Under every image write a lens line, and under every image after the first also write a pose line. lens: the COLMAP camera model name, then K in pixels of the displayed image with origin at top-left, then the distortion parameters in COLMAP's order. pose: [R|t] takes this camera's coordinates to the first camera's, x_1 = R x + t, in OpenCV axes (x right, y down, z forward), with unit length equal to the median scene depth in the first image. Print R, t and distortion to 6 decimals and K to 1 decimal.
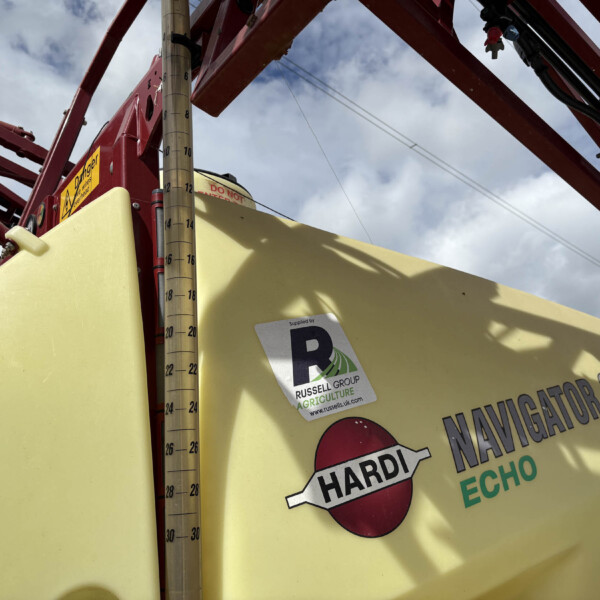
lens RADIAL K [[613.9, 0, 300.0], [0, 613.9, 300.0], [0, 0, 1]] dist [0.006307, -0.005518]
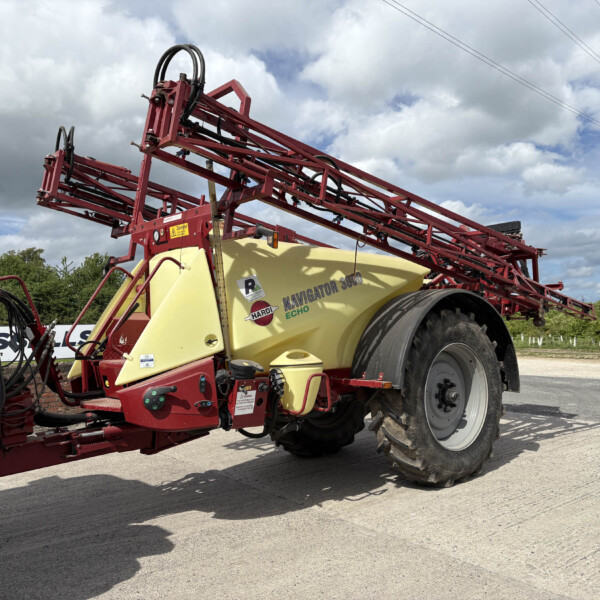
lens RADIAL K [[613.8, 0, 301.4], [0, 613.8, 287.8], [0, 0, 1]] dist [0.008044, -0.004580]
pose [[0.996801, -0.022895, 0.076572, 0.052344], [0.000570, 0.960101, 0.279652, -1.139108], [-0.079919, -0.278713, 0.957043, -3.242816]]
